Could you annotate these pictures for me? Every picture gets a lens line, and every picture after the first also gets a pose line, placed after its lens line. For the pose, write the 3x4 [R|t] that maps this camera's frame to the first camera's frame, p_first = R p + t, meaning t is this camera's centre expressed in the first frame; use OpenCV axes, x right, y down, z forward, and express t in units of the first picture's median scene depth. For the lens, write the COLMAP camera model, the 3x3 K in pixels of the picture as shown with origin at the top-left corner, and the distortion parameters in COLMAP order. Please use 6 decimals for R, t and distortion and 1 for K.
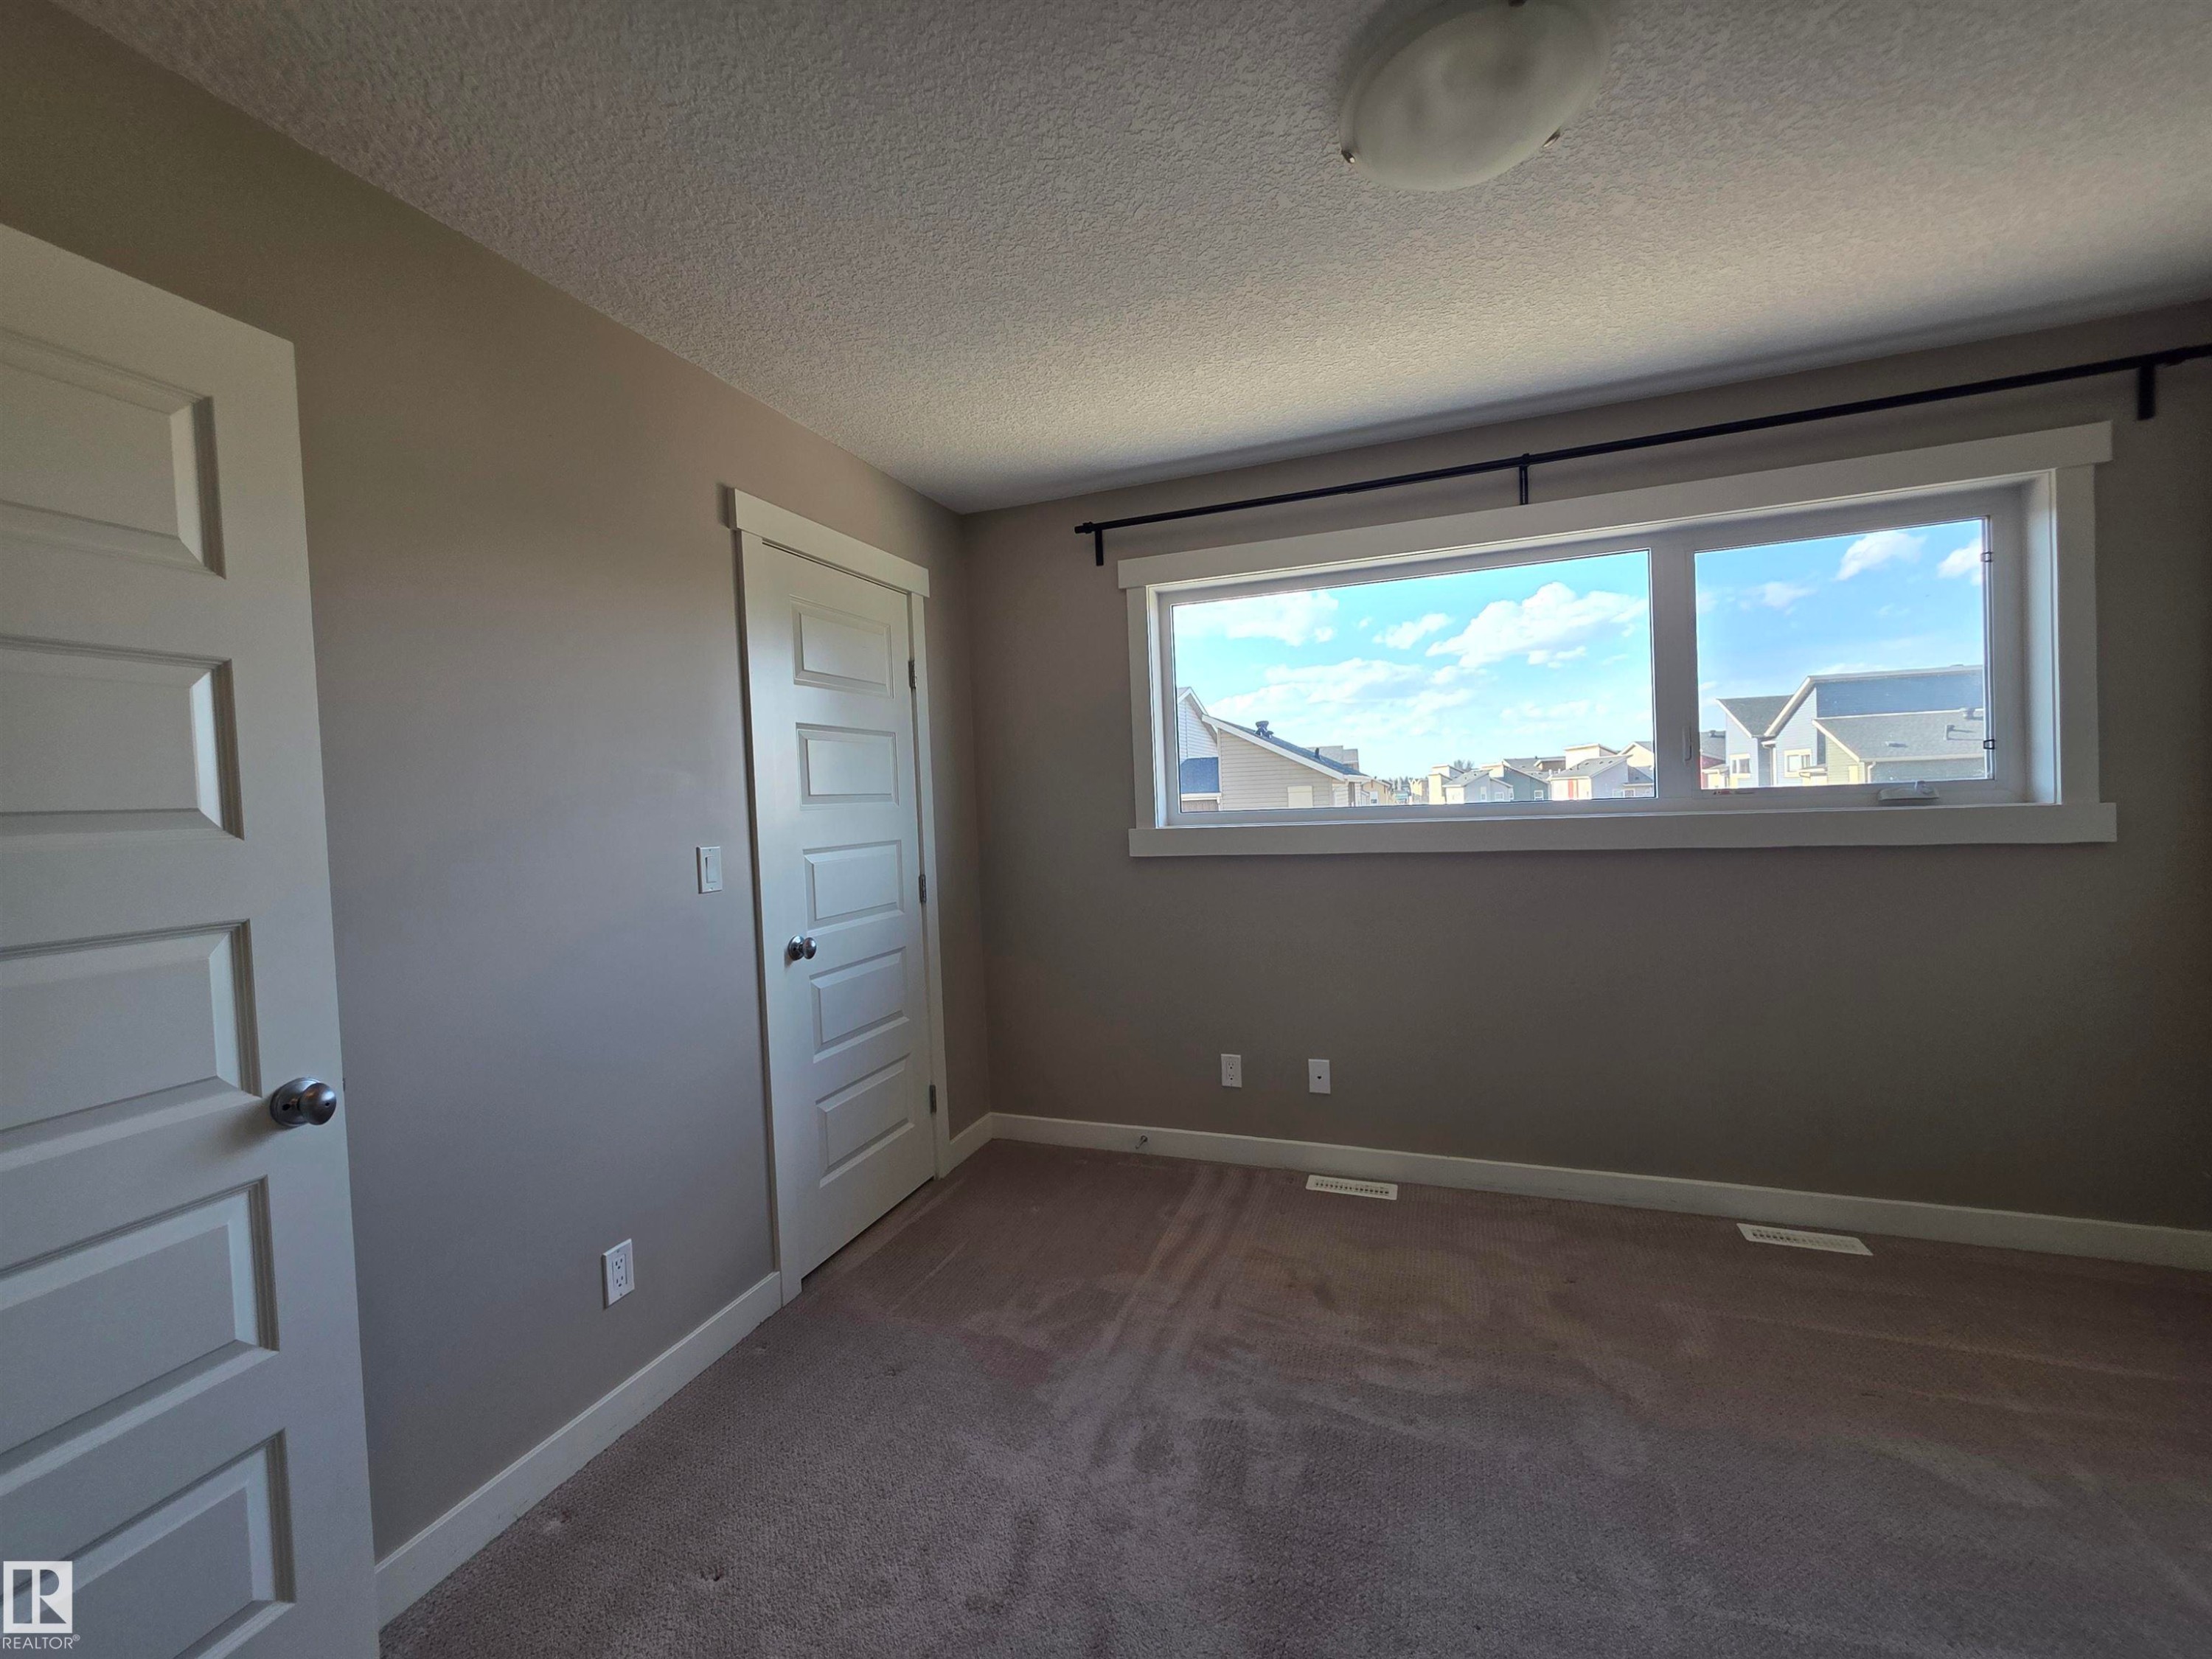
lens RADIAL K [[888.2, 0, 1089.9], [0, 888.2, 822.2], [0, 0, 1]] dist [0.001727, -0.000347]
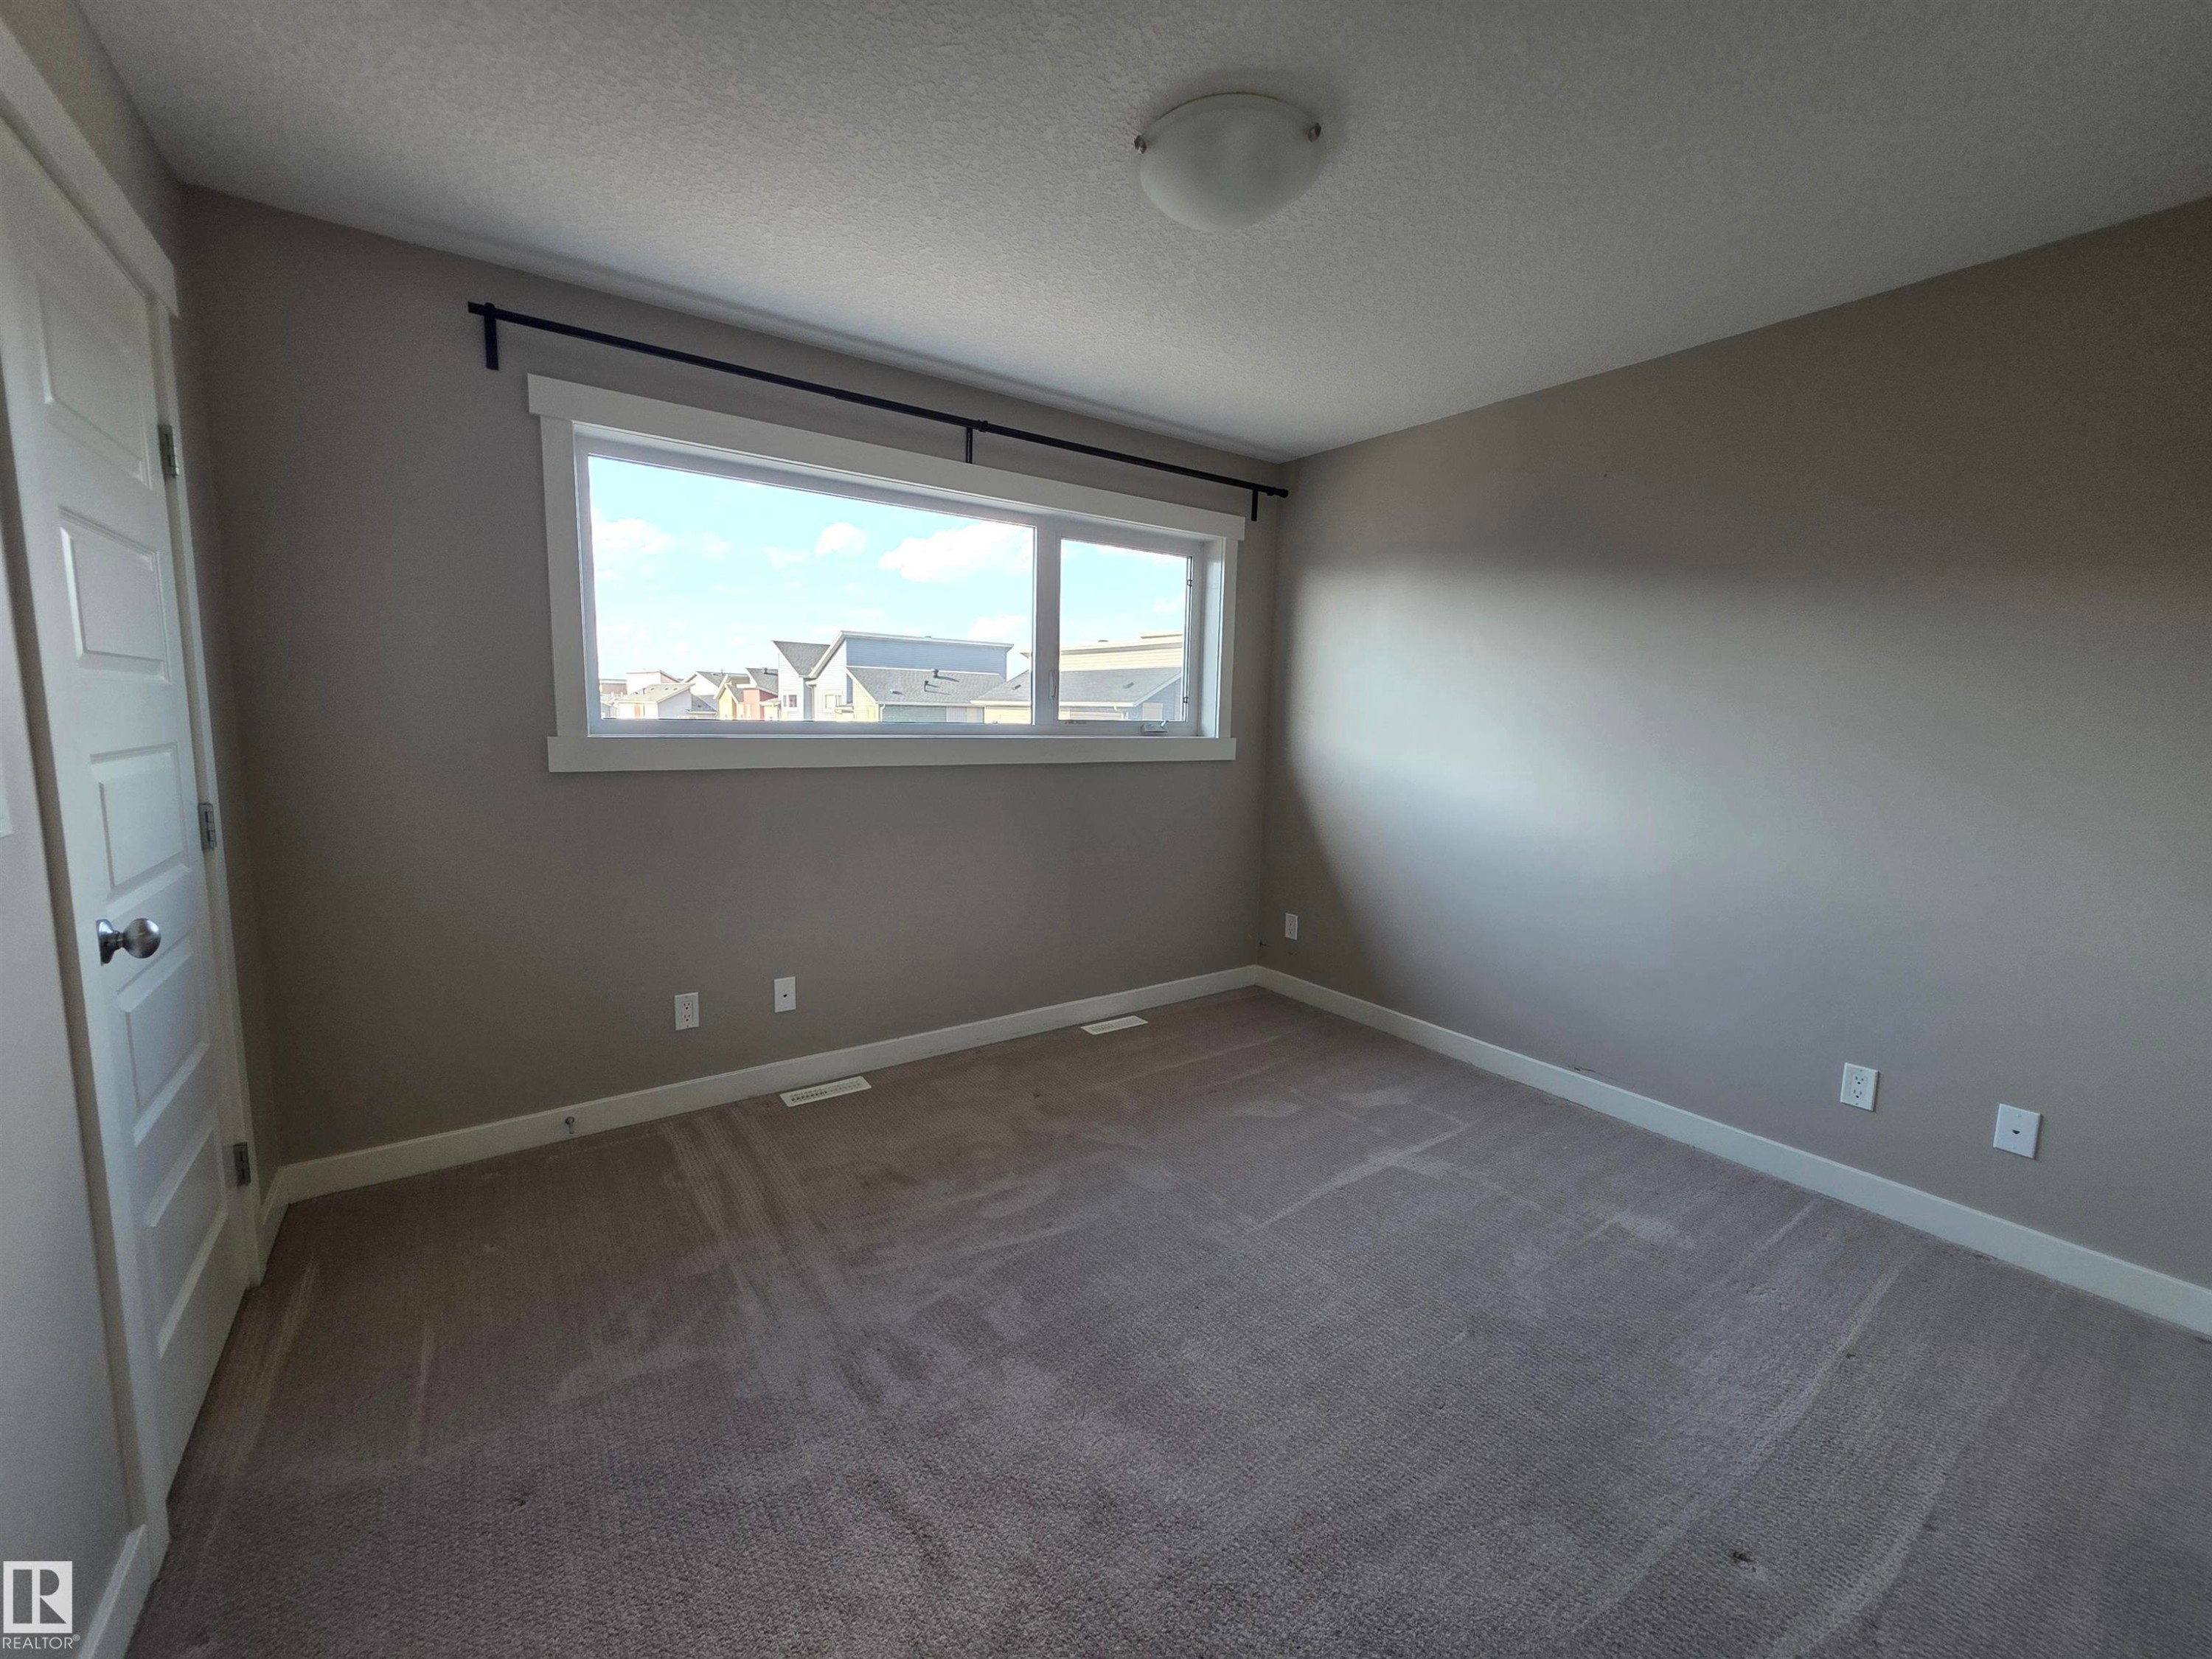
lens RADIAL K [[888.2, 0, 1098.8], [0, 888.2, 823.6], [0, 0, 1]] dist [0.001727, -0.000347]
pose [[0.554522, -0.051209, 0.830592, -0.419630], [-0.020796, 0.996940, 0.075349, 0.018496], [-0.831909, -0.059056, 0.551761, 0.210590]]
